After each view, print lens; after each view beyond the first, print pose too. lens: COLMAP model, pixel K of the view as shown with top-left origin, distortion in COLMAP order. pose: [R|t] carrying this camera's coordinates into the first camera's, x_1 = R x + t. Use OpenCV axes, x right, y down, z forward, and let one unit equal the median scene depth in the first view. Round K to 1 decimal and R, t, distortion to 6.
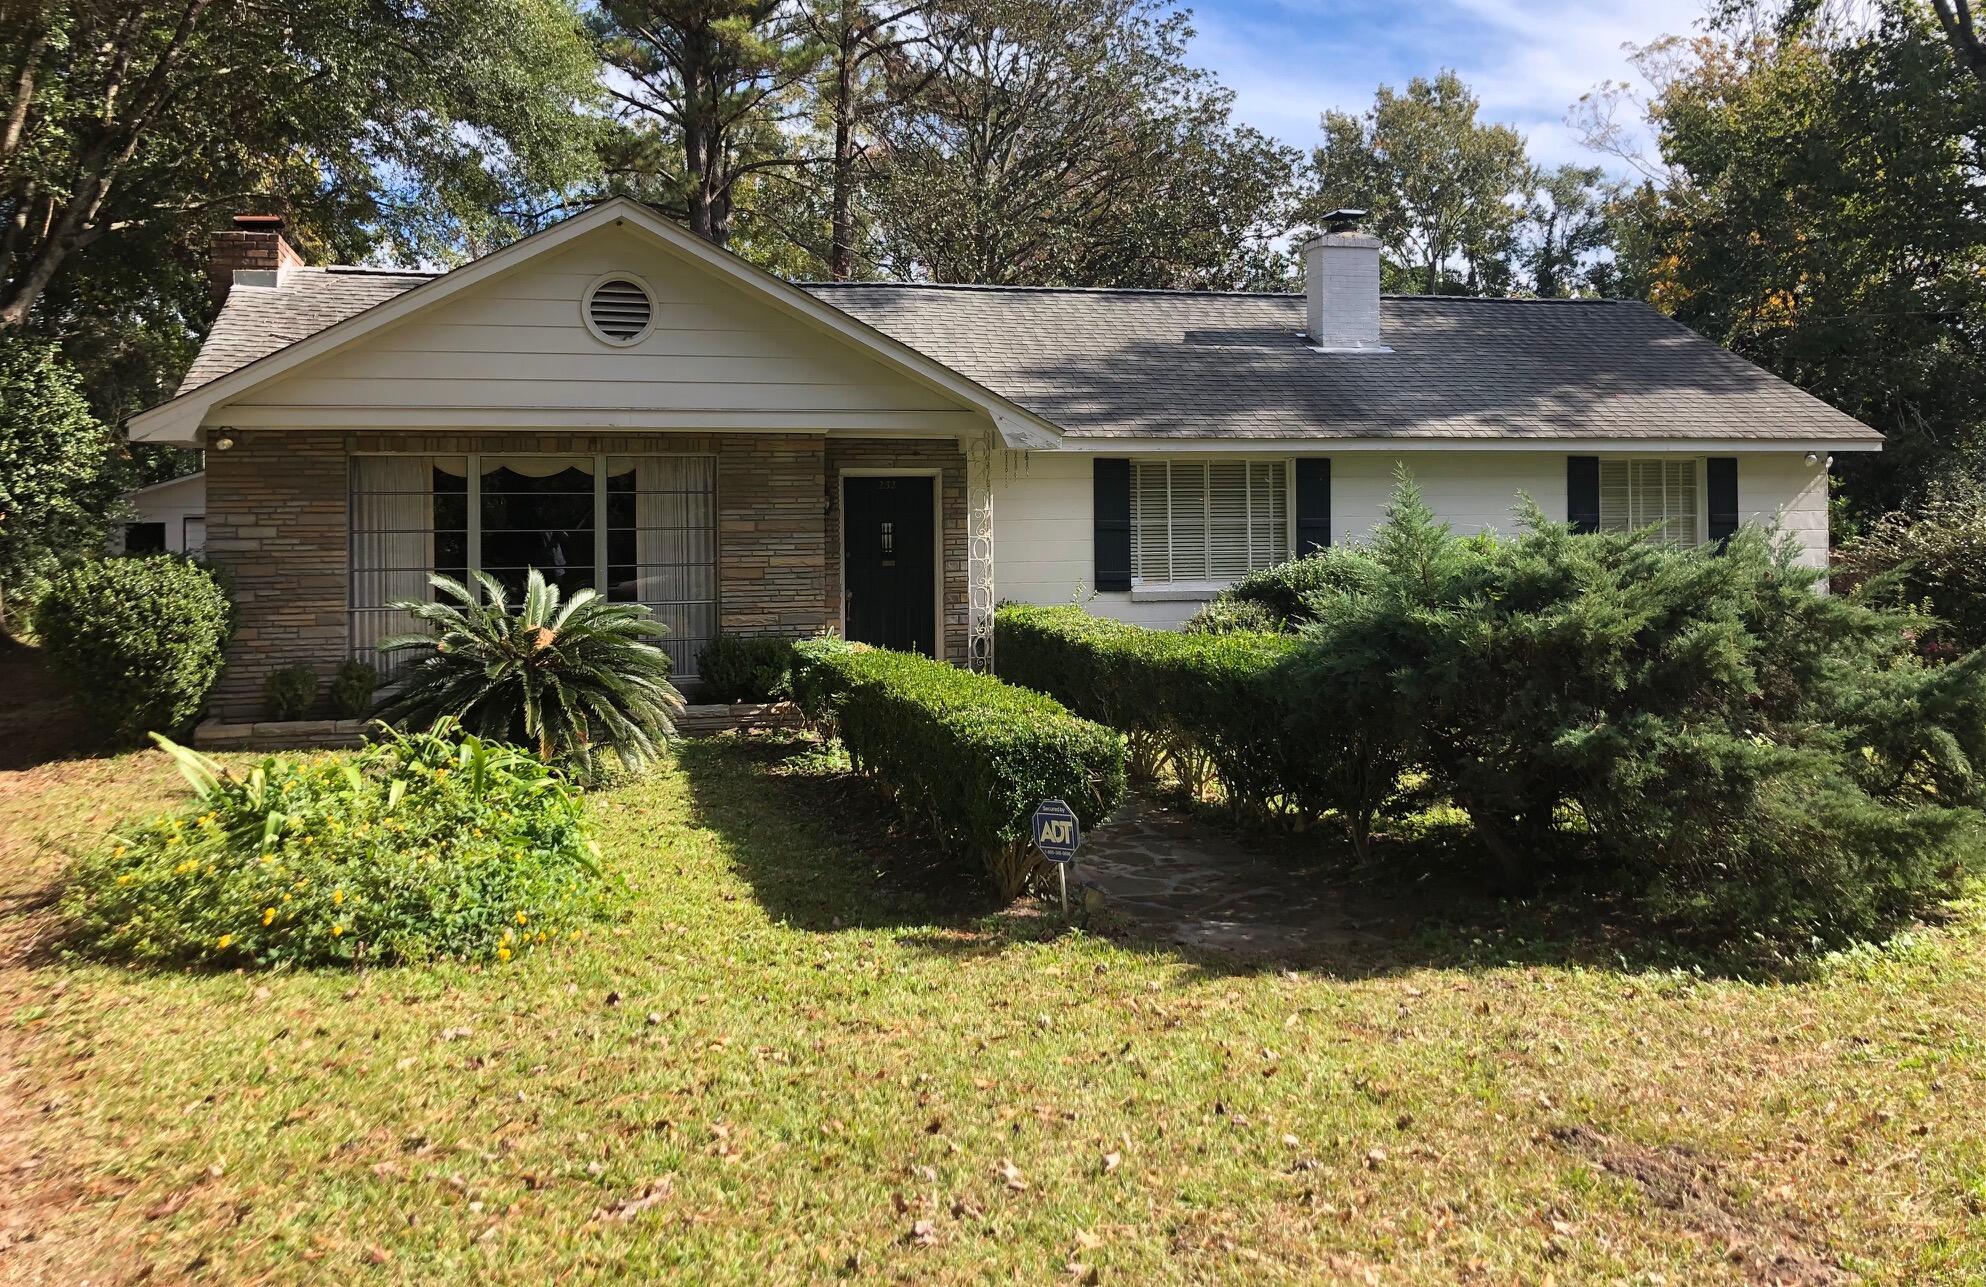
lens RADIAL K [[1682.4, 0, 995.1], [0, 1682.4, 635.2], [0, 0, 1]] dist [0.006497, -0.001558]
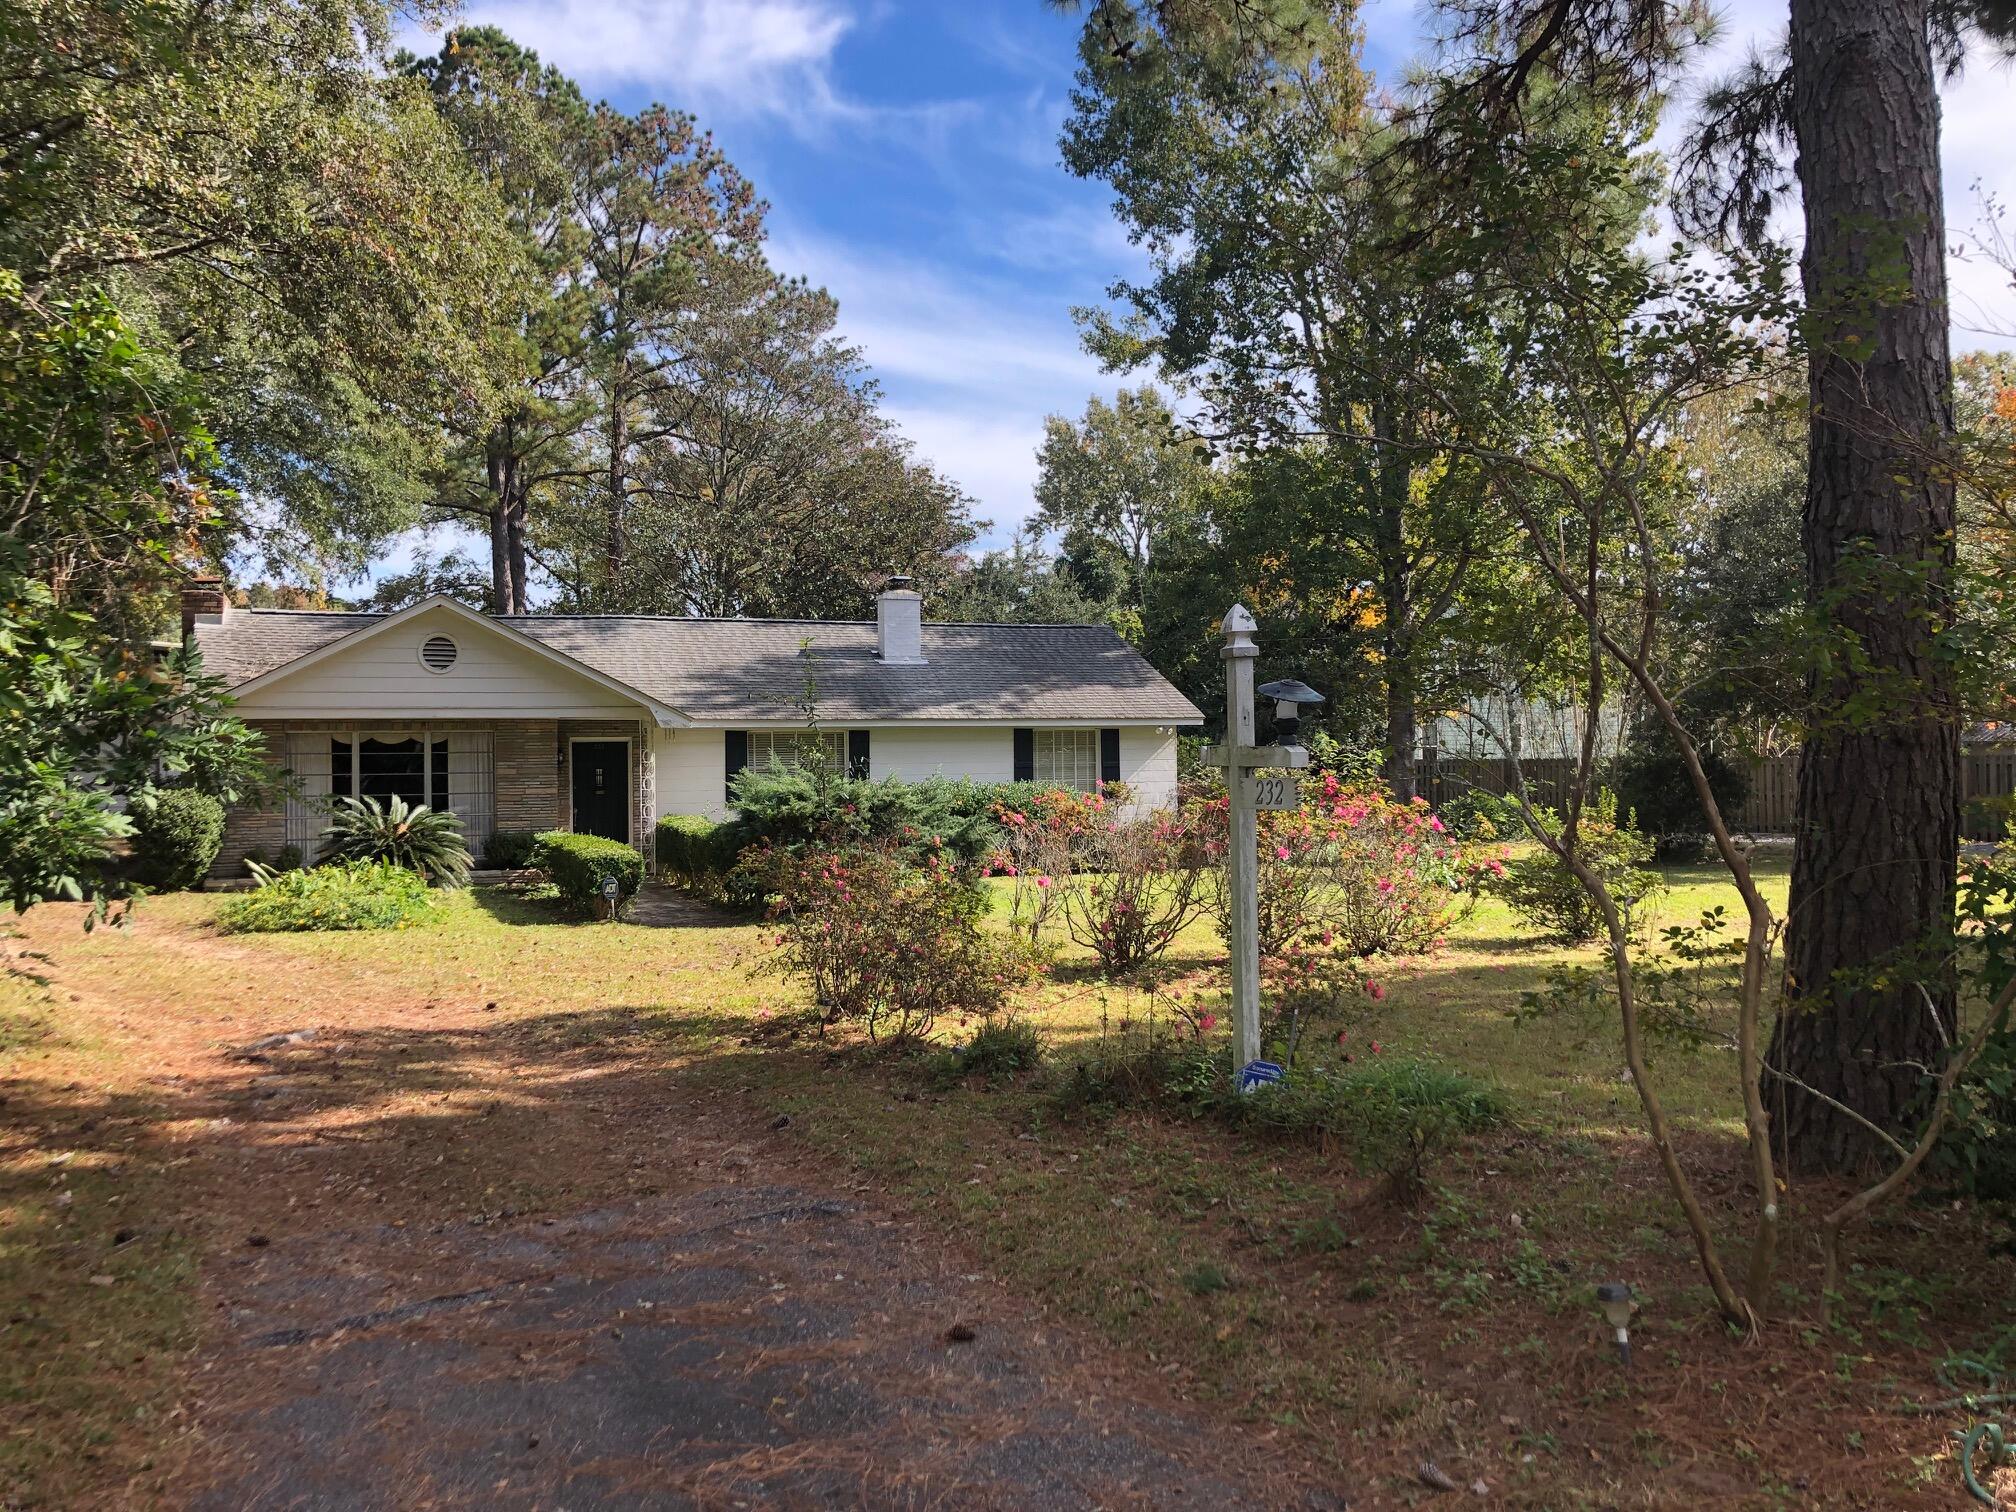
lens RADIAL K [[1674.0, 0, 1000.4], [0, 1674.0, 811.5], [0, 0, 1]] dist [-0.012194, -0.000645]
pose [[0.993879, -0.004825, 0.110371, 0.151115], [0.008732, 0.999351, -0.034944, 0.039046], [-0.110131, 0.035694, 0.993276, -0.720628]]
